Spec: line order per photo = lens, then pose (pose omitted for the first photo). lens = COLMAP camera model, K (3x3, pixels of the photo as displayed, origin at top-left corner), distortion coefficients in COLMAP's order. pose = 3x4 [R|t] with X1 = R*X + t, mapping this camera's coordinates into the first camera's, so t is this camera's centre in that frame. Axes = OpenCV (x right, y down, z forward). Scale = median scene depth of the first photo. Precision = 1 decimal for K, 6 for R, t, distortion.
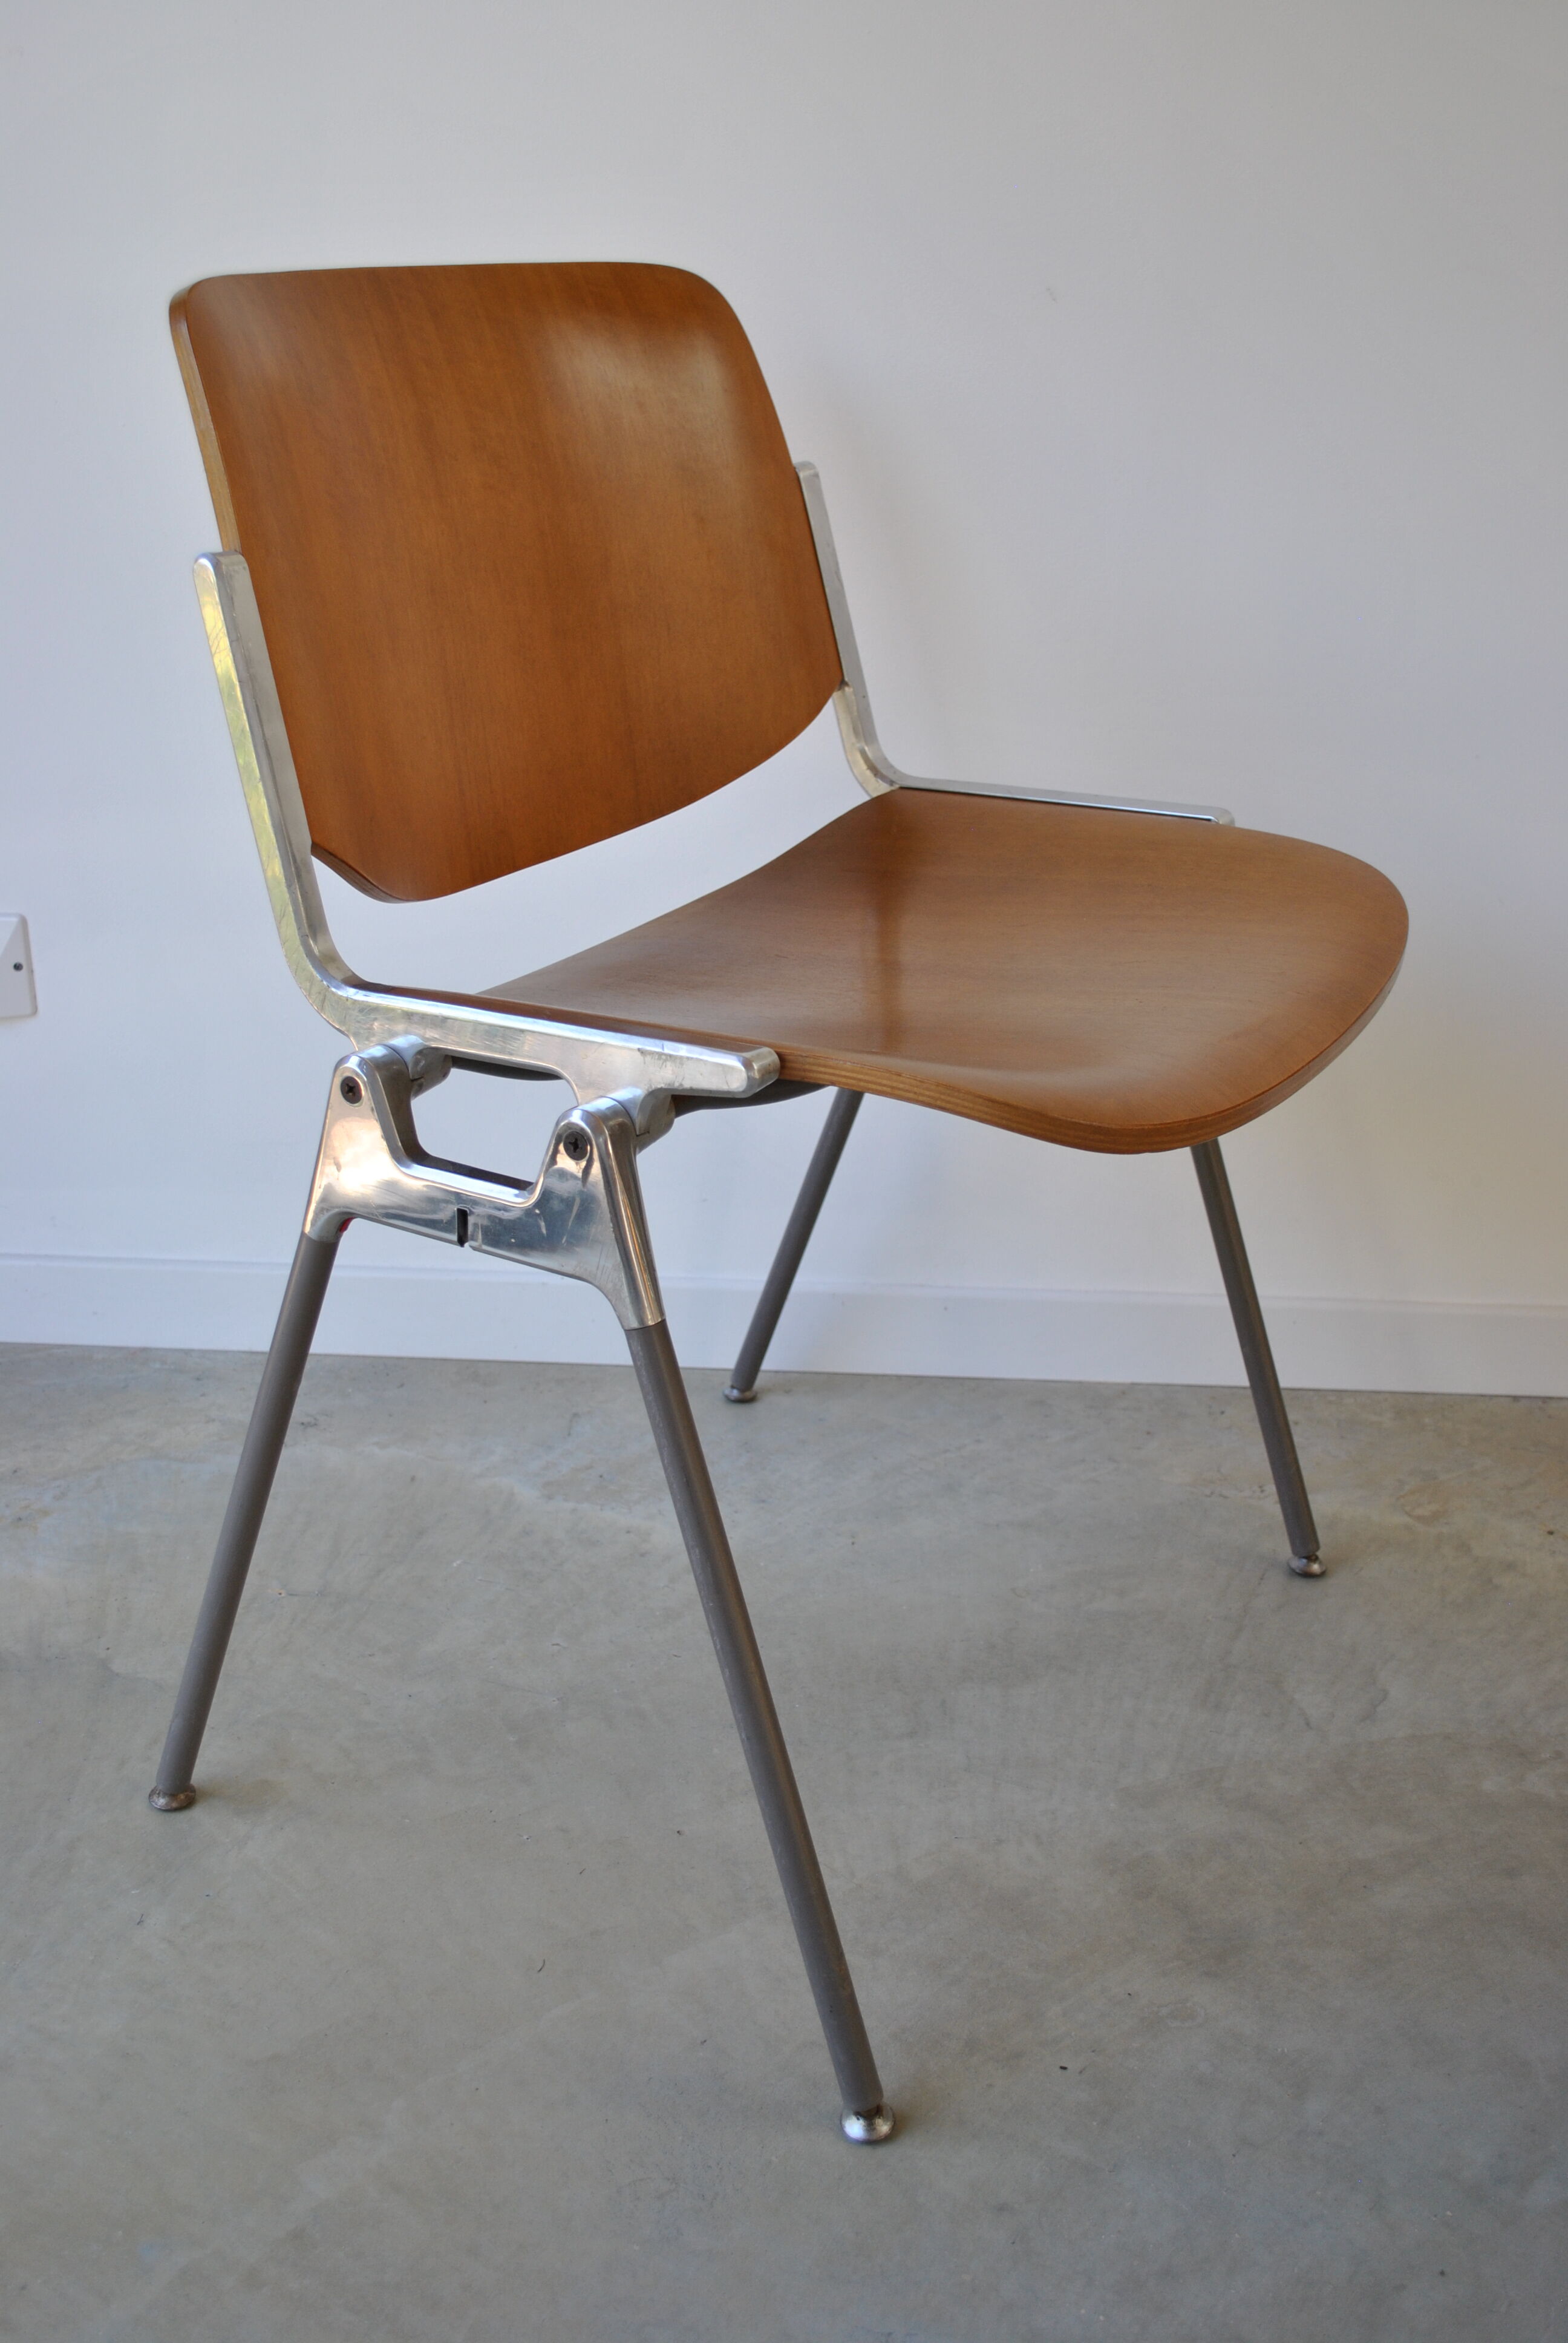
lens RADIAL K [[2395.2, 0, 784.0], [0, 2395.2, 1171.5], [0, 0, 1]] dist [-0.054210, -0.003156]
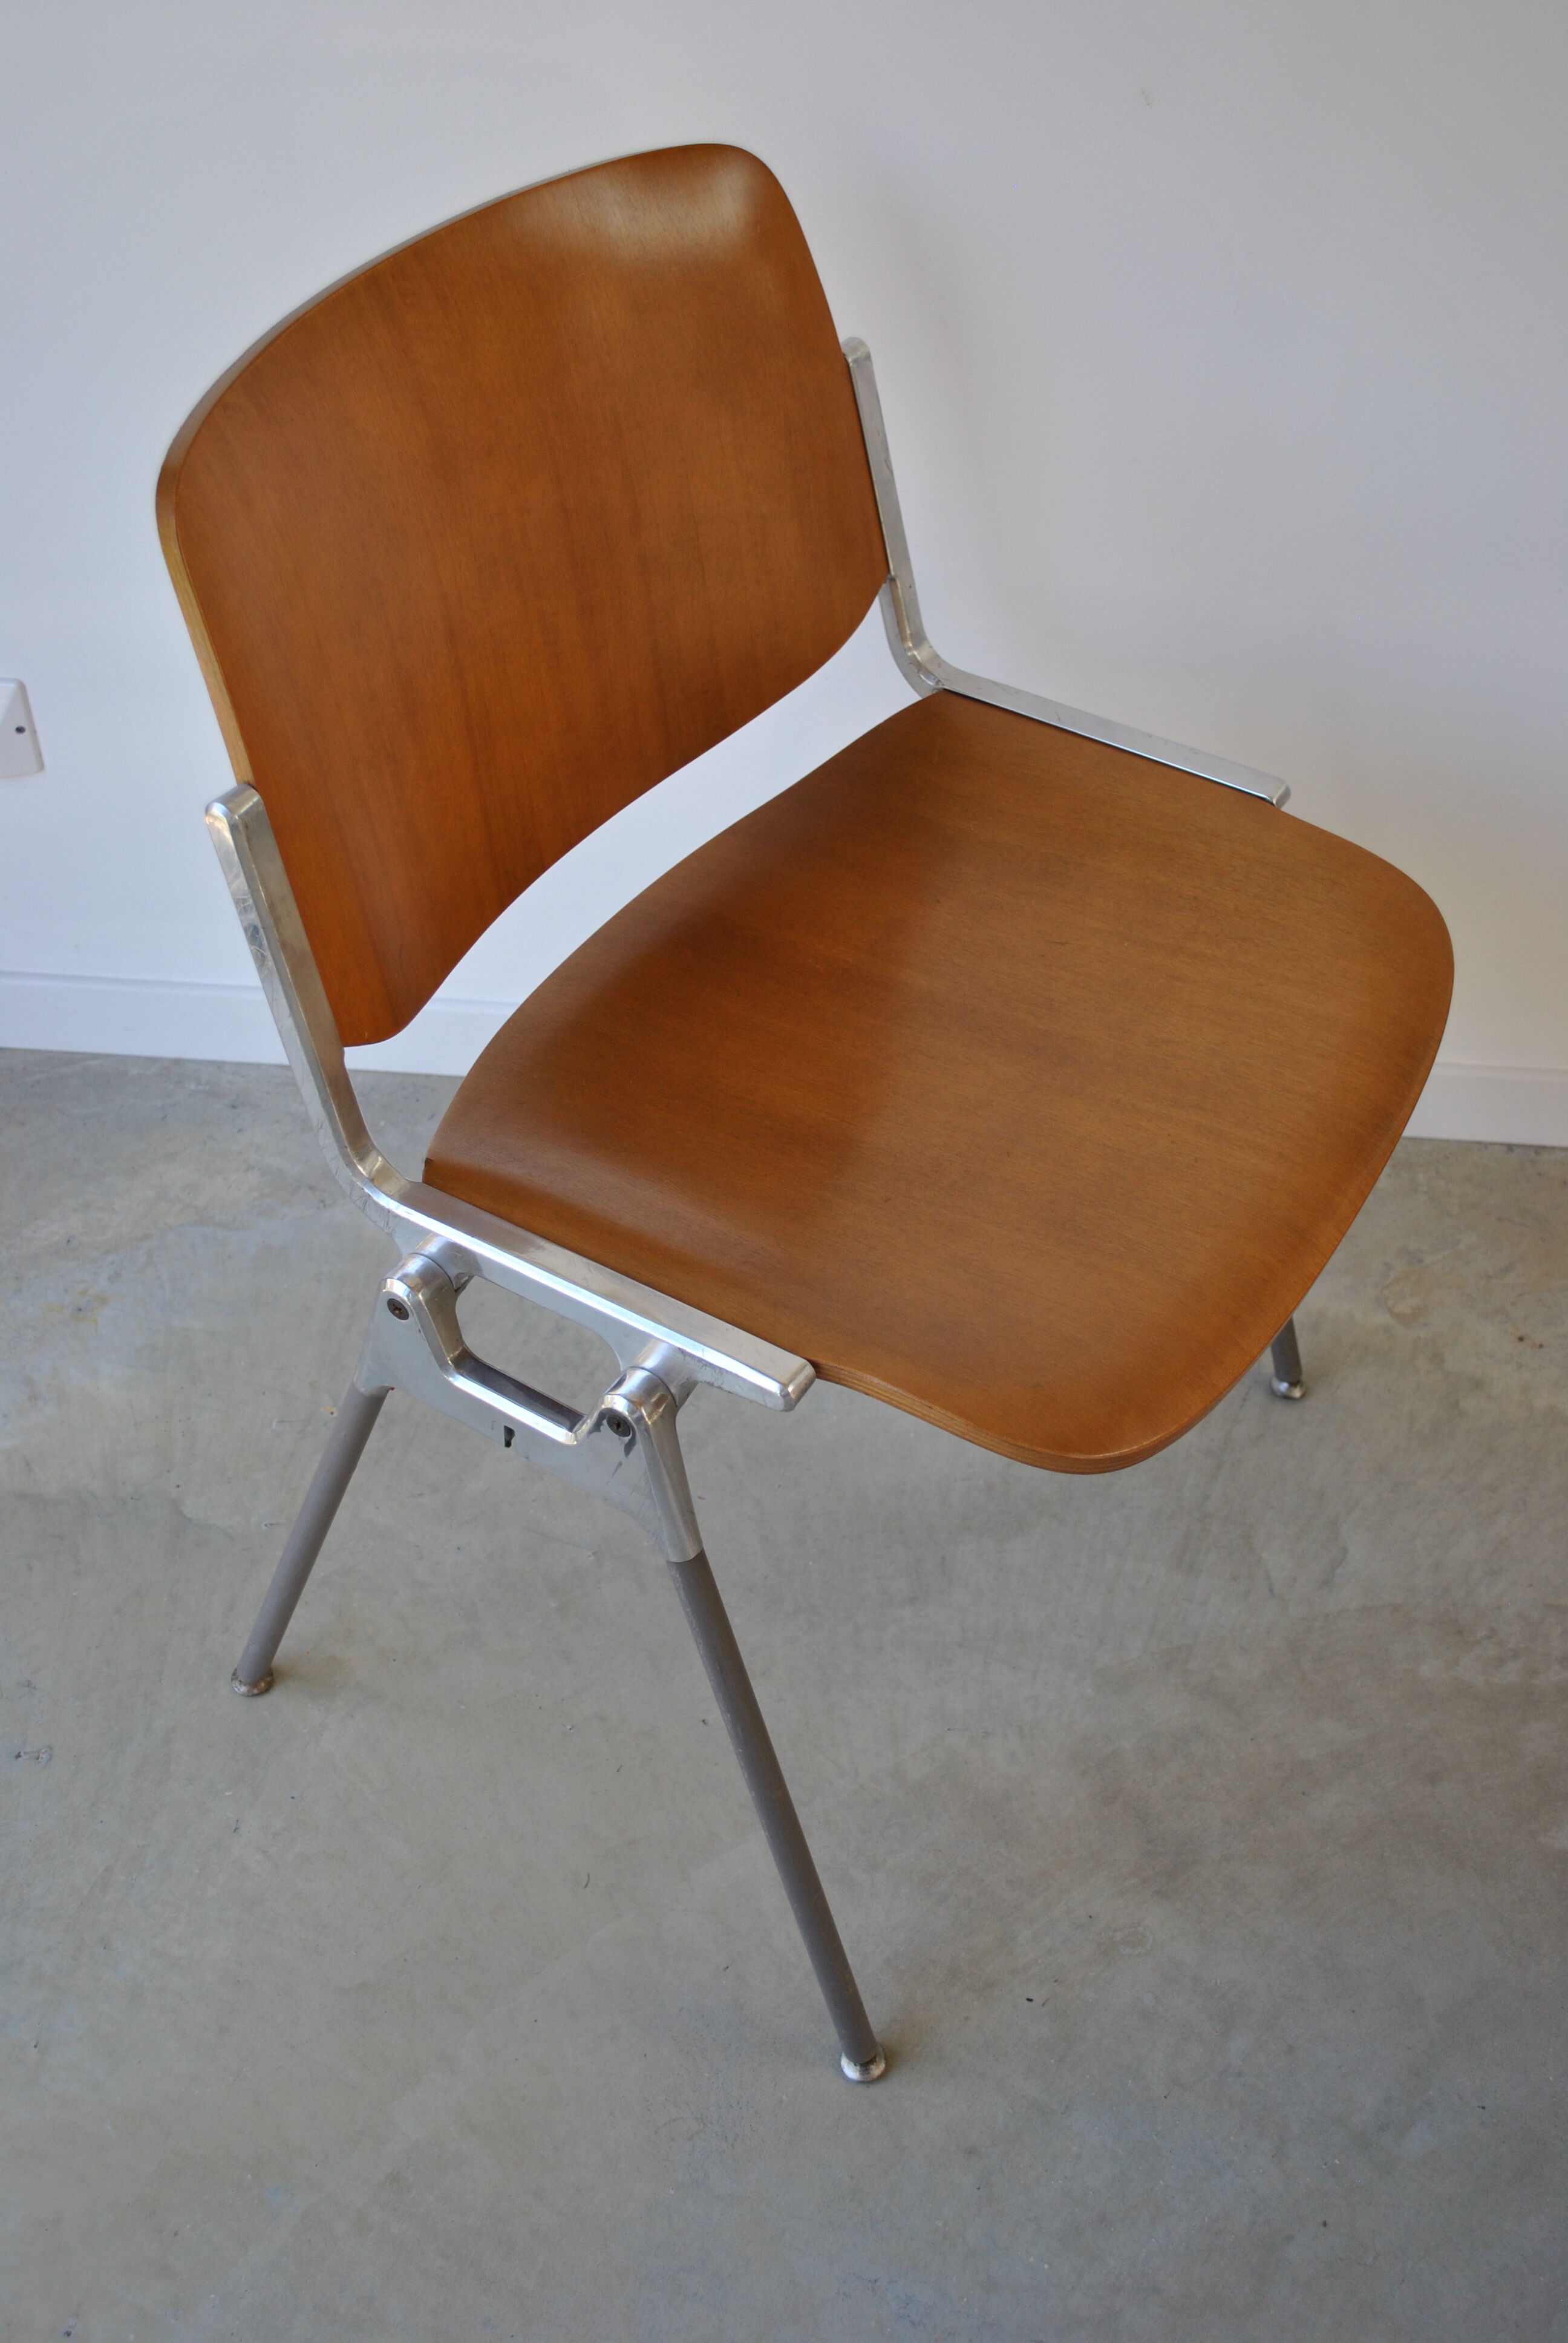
lens RADIAL K [[2386.0, 0, 789.3], [0, 2386.0, 1165.2], [0, 0, 1]] dist [-0.055350, -0.009615]
pose [[0.999721, 0.022690, 0.006632, -0.015707], [-0.023469, 0.919111, 0.393300, -0.377149], [0.002828, -0.393345, 0.919386, 0.061711]]
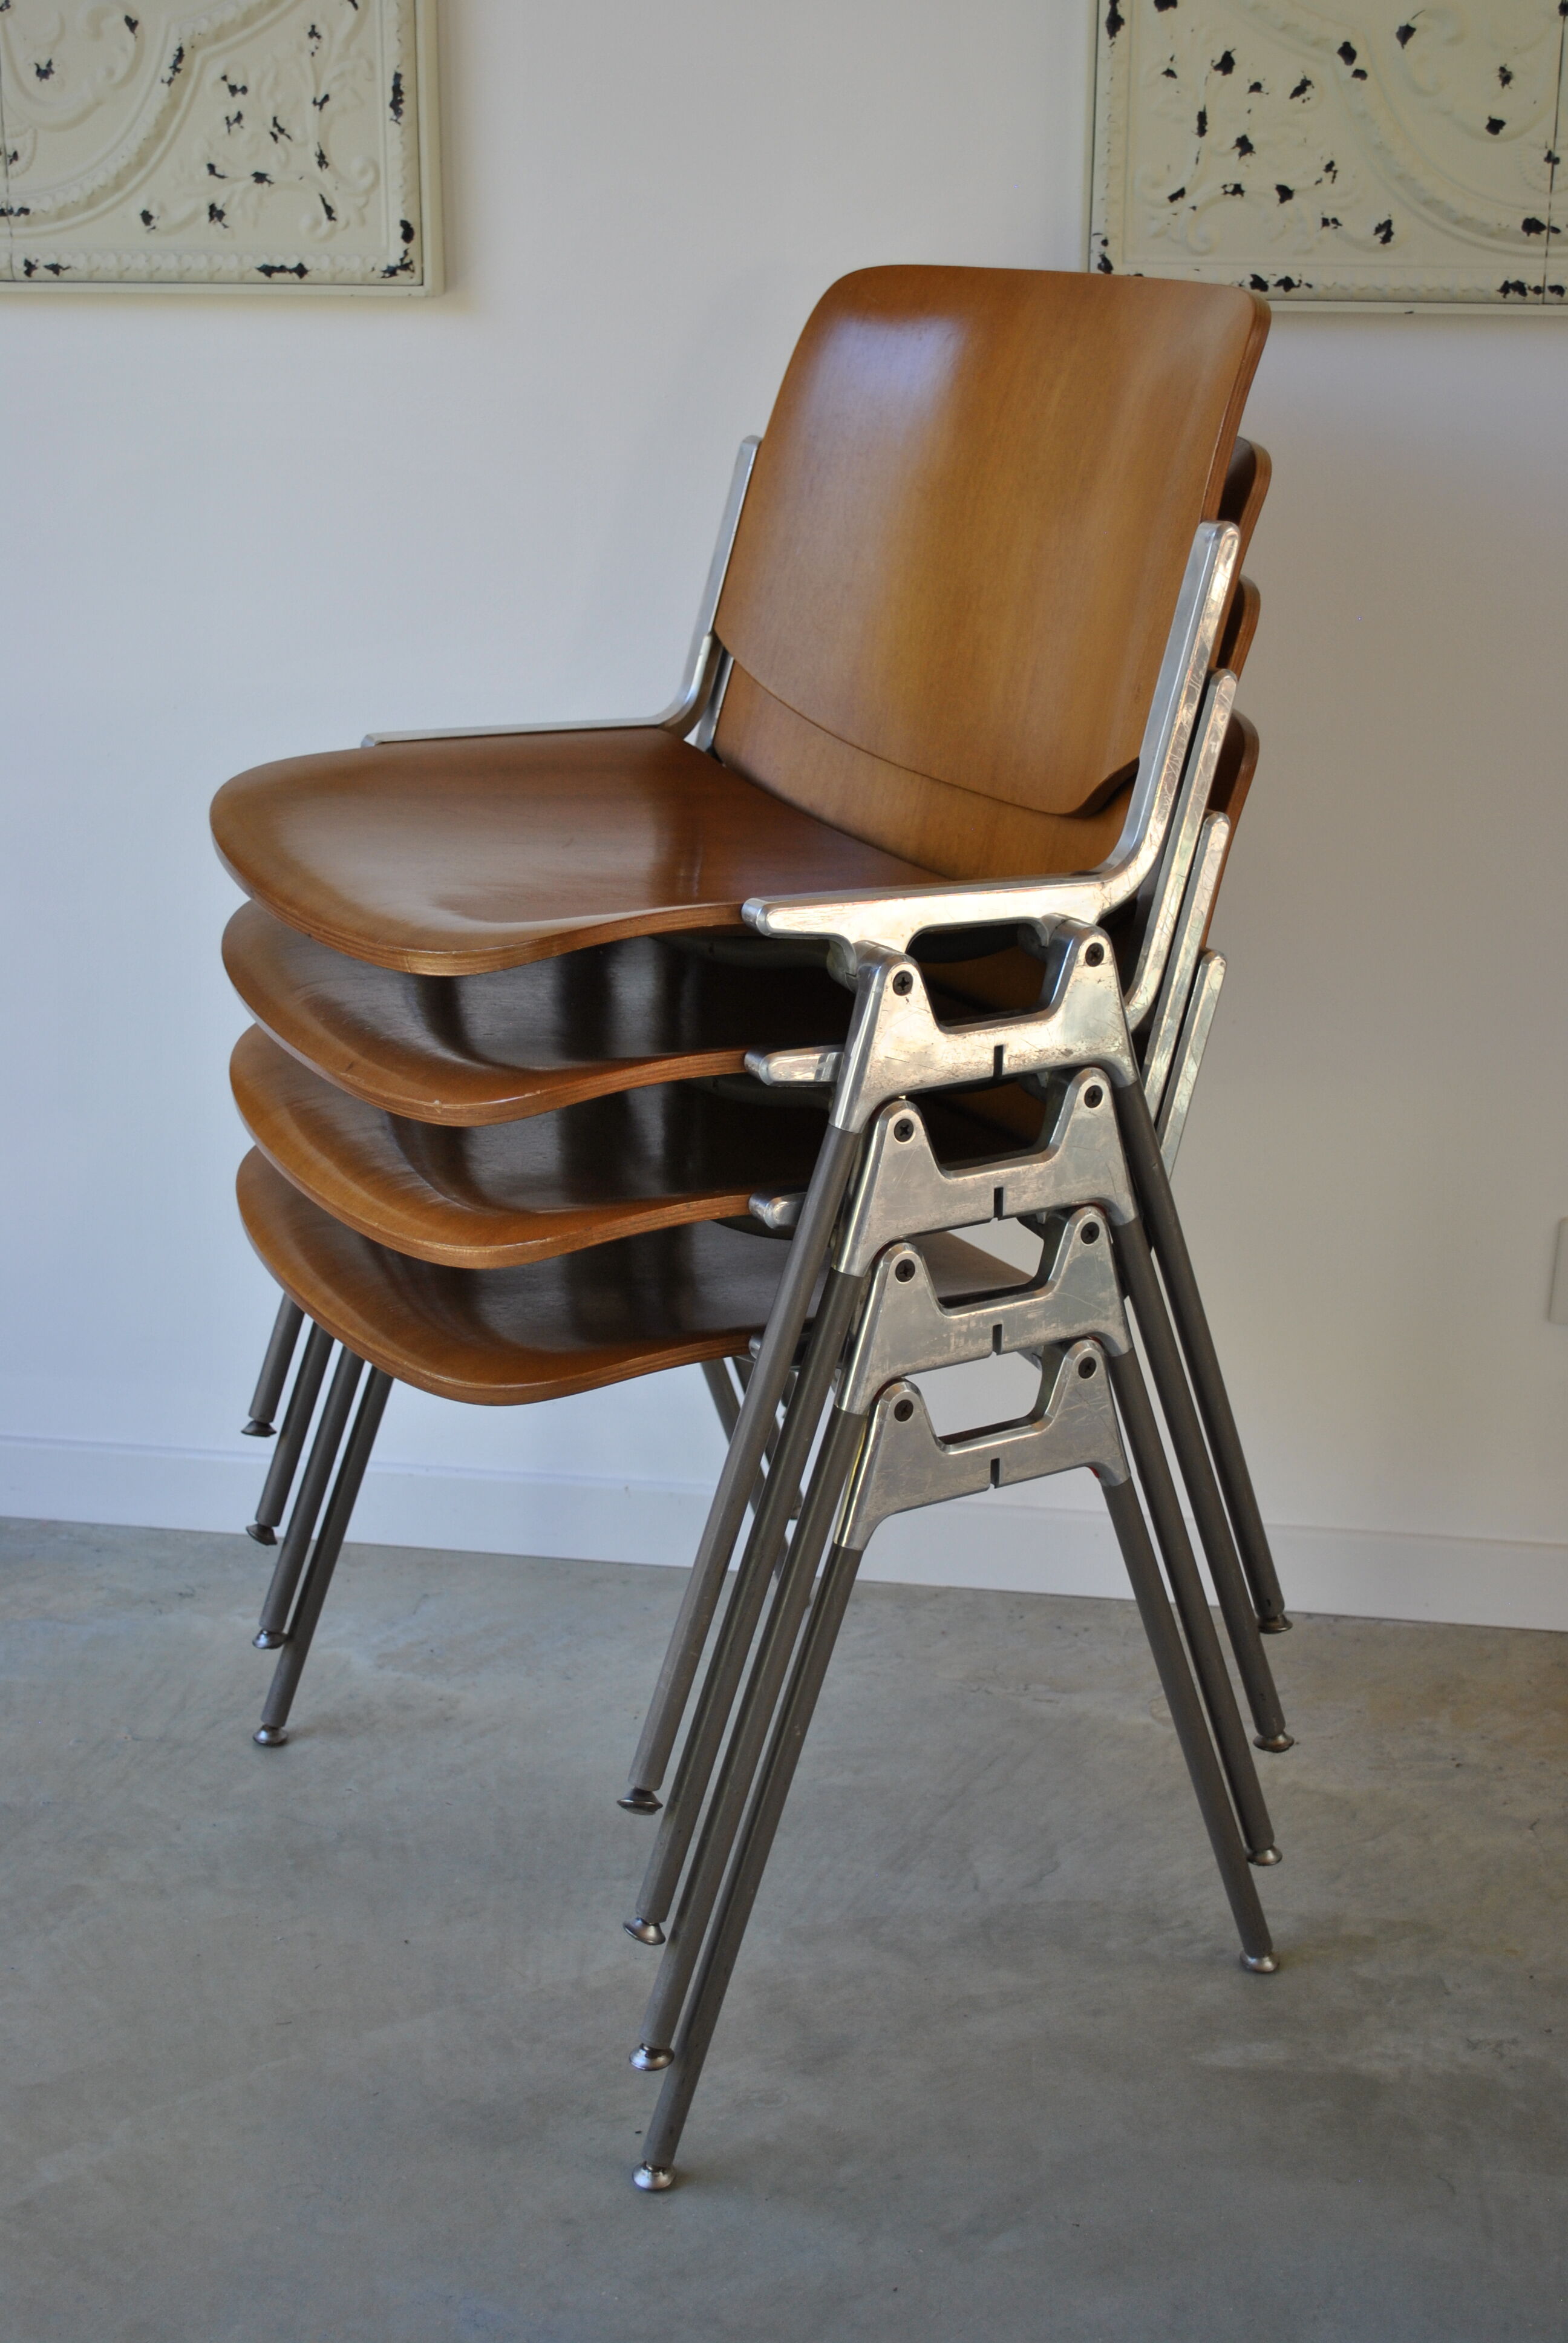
lens RADIAL K [[3064.9, 0, 789.9], [0, 3064.9, 1177.4], [0, 0, 1]] dist [-0.018261, -0.014061]
pose [[0.994002, 0.023443, -0.106820, 0.279009], [-0.028356, 0.998598, -0.044706, -0.039844], [0.105622, 0.047467, 0.993273, -0.484401]]
